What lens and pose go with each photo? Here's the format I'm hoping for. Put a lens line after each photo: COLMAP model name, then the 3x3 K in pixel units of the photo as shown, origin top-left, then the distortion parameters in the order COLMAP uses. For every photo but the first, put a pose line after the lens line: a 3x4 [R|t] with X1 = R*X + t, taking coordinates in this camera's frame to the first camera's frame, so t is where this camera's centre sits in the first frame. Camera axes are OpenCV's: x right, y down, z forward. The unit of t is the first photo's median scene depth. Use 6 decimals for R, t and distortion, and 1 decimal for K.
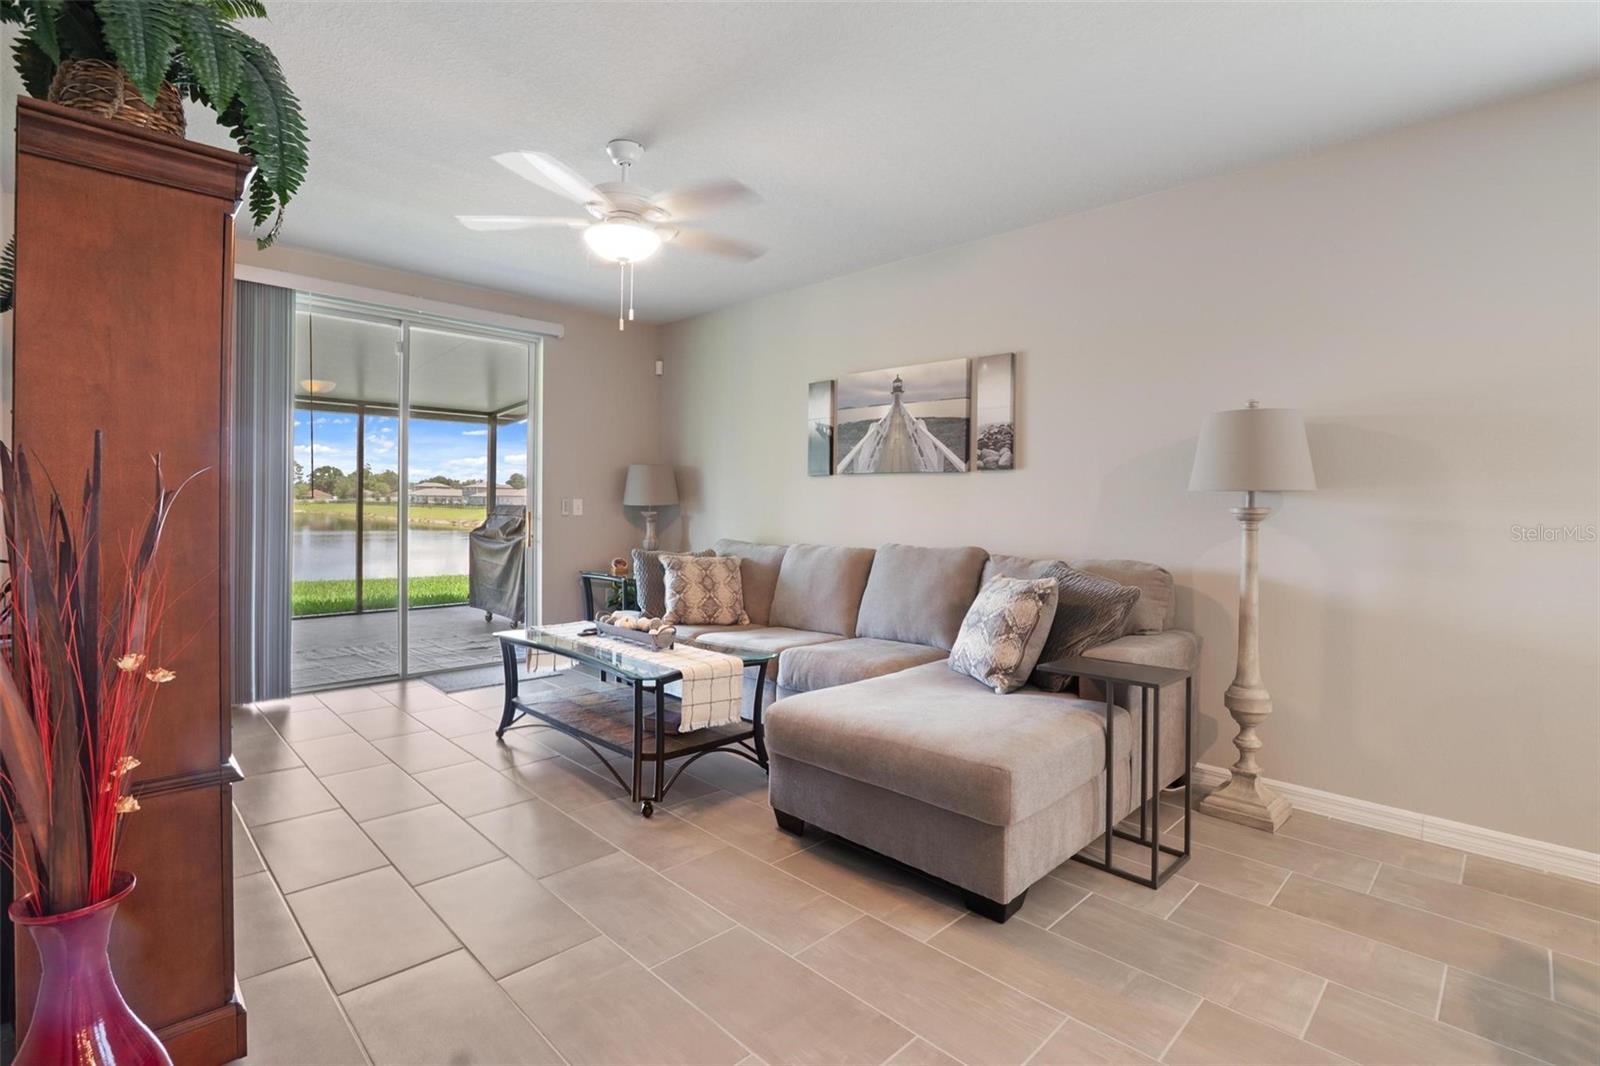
lens RADIAL K [[741.5, 0, 773.7], [0, 741.5, 511.2], [0, 0, 1]] dist [-0.031293, 0.000170]
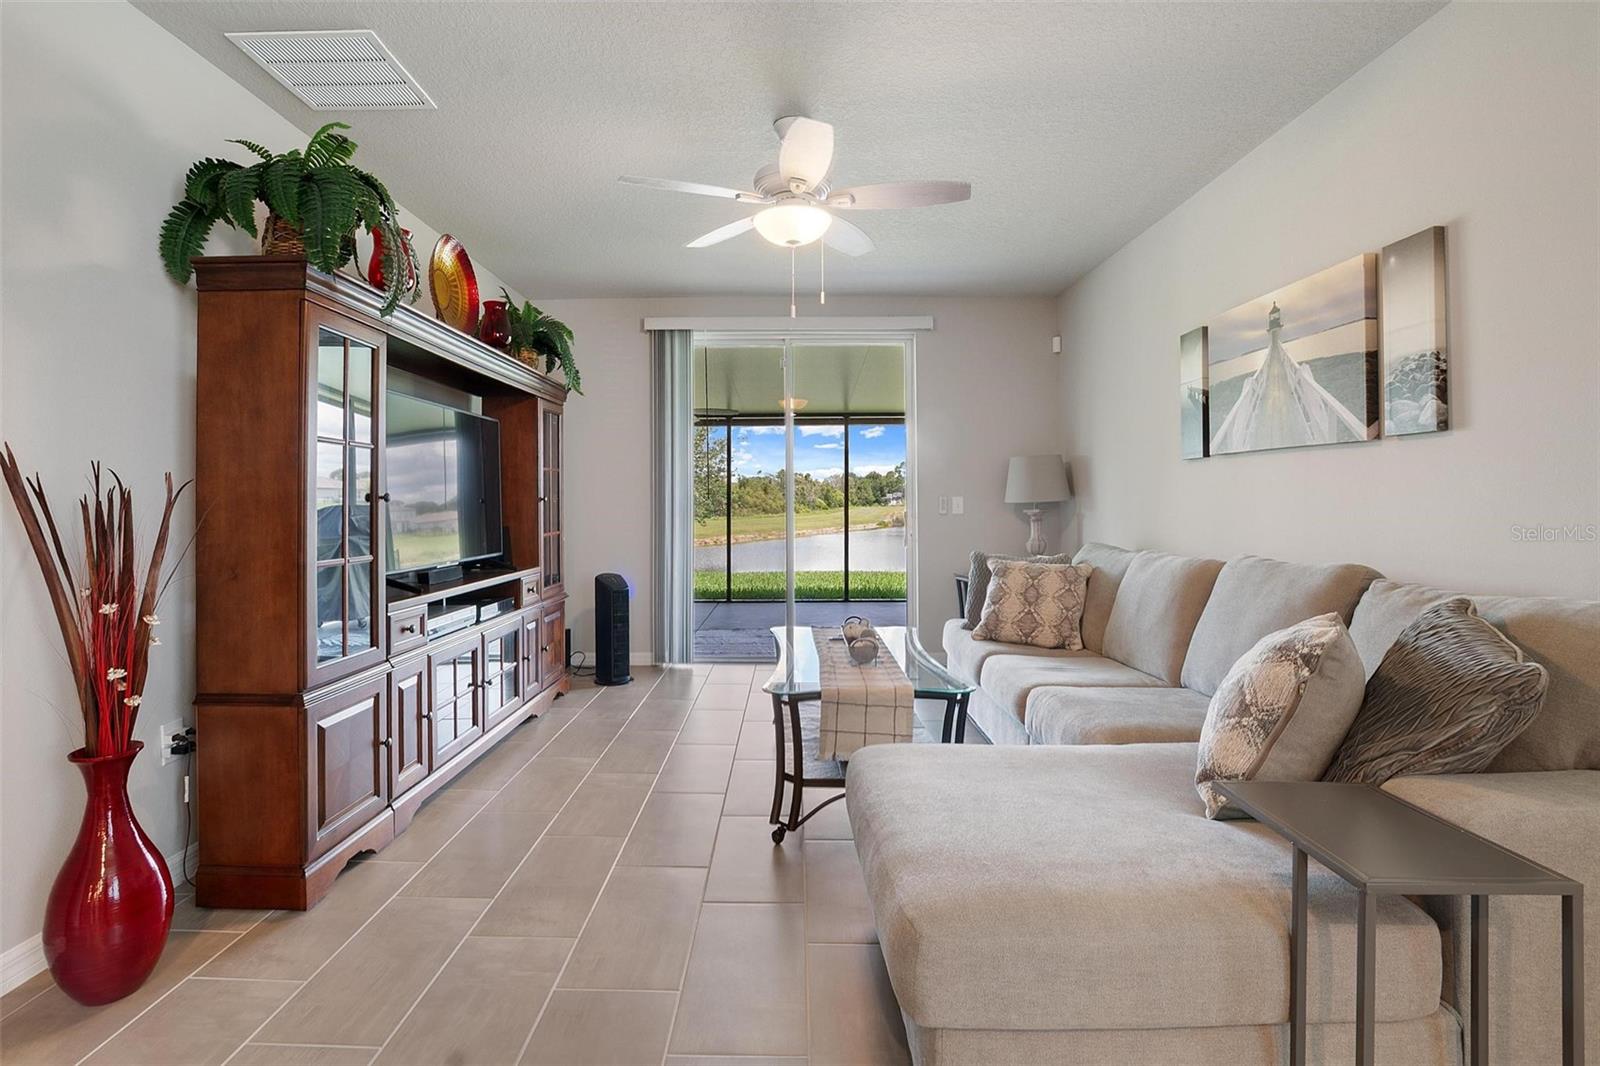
lens RADIAL K [[740.1, 0, 788.1], [0, 740.1, 495.0], [0, 0, 1]] dist [-0.029278, -0.000284]
pose [[0.718306, -0.020015, -0.695440, 0.308724], [0.006400, 0.999734, -0.022162, 0.001539], [0.695698, 0.011469, 0.718243, 0.225445]]
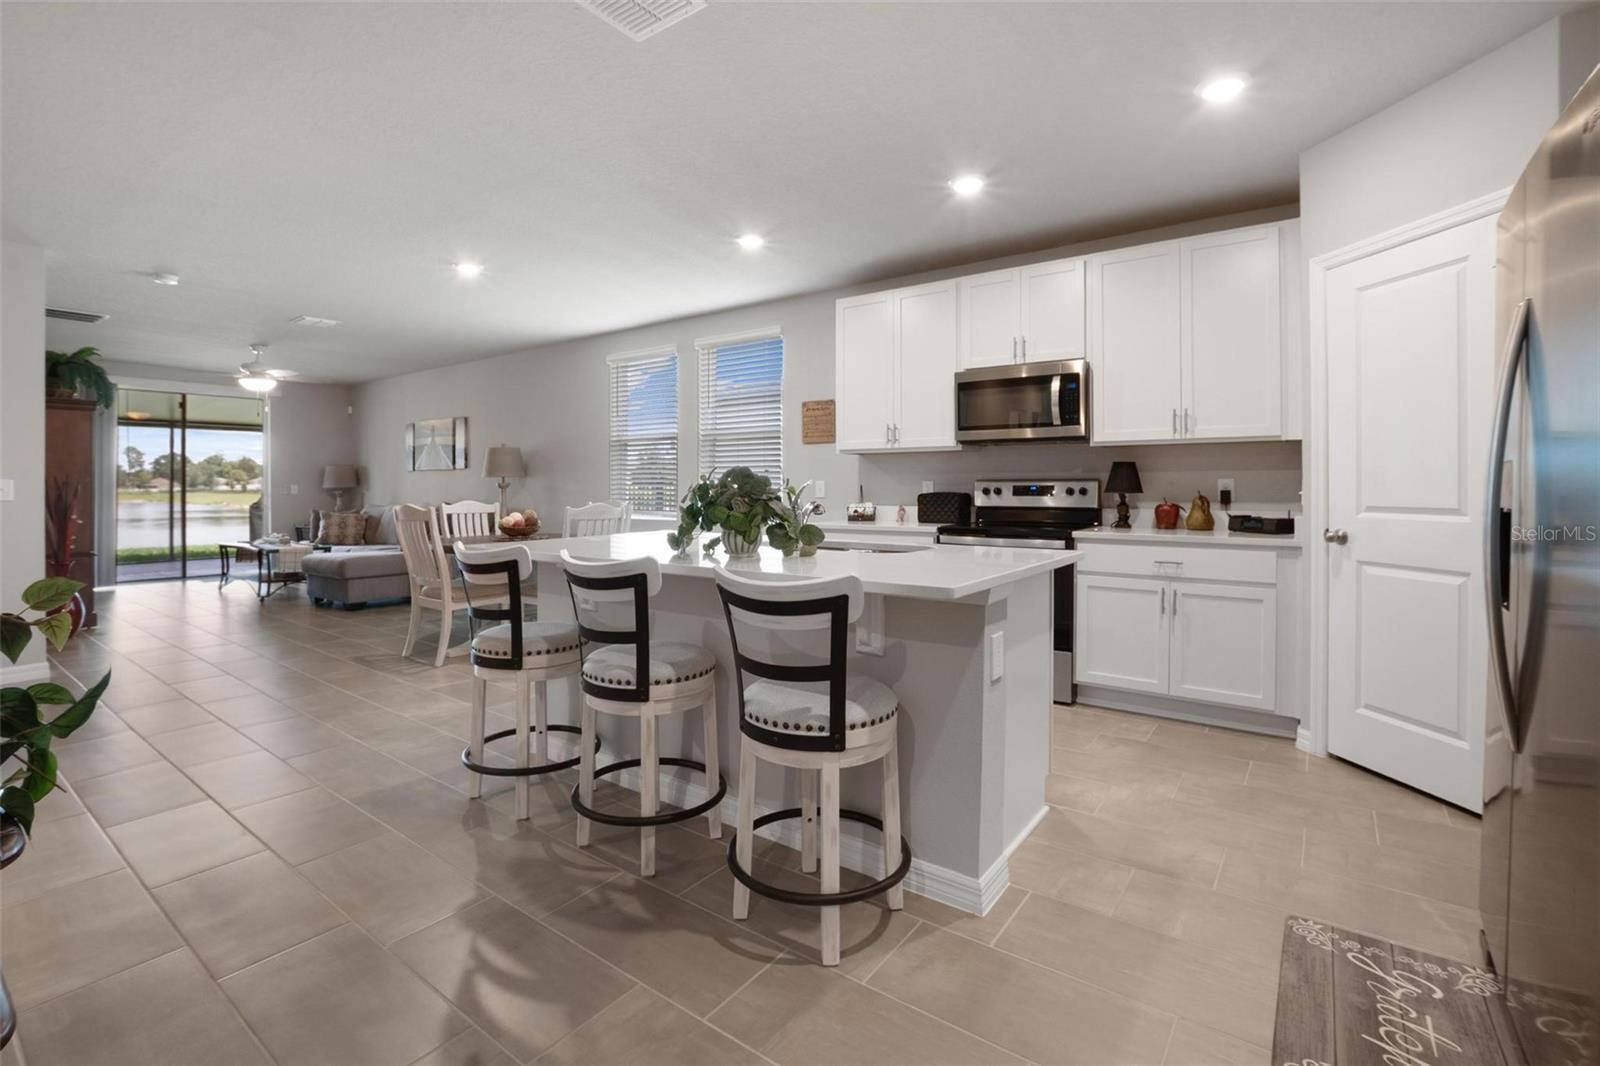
lens RADIAL K [[726.1, 0, 791.5], [0, 726.1, 494.6], [0, 0, 1]] dist [-0.026380, 0.000171]
pose [[0.985772, -0.018938, 0.167015, 0.838598], [0.018218, 0.999817, 0.005846, 0.026845], [-0.167095, -0.002720, 0.985937, -1.218061]]
